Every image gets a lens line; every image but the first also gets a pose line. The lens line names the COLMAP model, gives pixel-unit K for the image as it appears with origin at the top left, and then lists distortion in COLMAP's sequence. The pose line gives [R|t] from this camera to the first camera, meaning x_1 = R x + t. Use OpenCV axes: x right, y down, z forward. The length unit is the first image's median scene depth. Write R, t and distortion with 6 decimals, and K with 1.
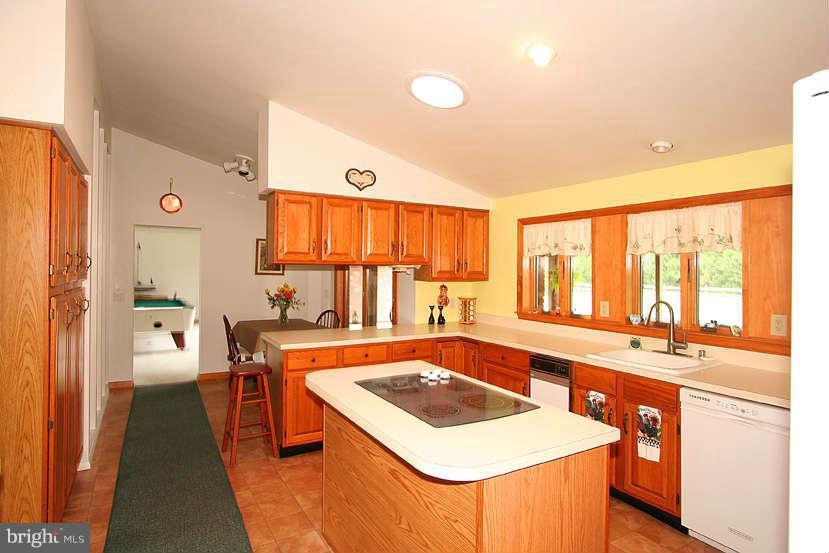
lens RADIAL K [[457.2, 0, 409.7], [0, 457.2, 268.2], [0, 0, 1]] dist [-0.006203, -0.001058]
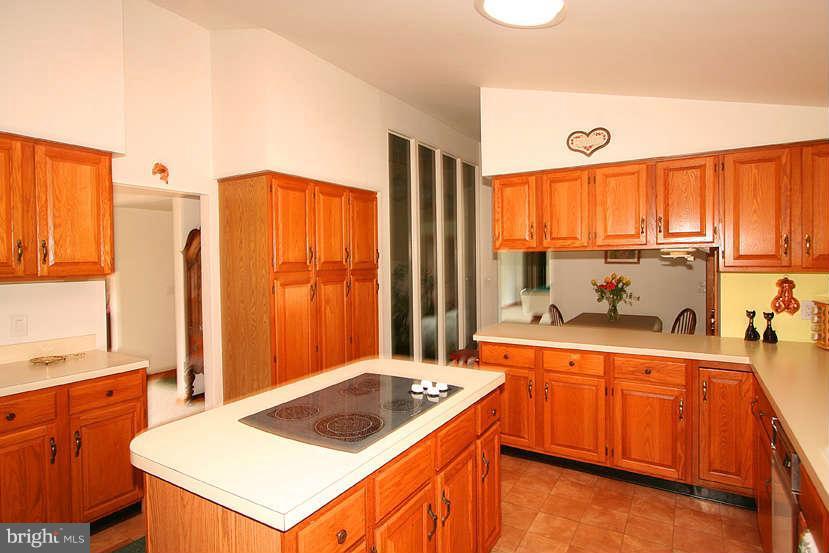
lens RADIAL K [[457.2, 0, 409.7], [0, 457.2, 268.2], [0, 0, 1]] dist [-0.006203, -0.001058]
pose [[0.472955, 0.000613, -0.881086, 0.365681], [0.021283, 0.999700, 0.012120, 0.005741], [0.880830, -0.024484, 0.472800, 0.288675]]
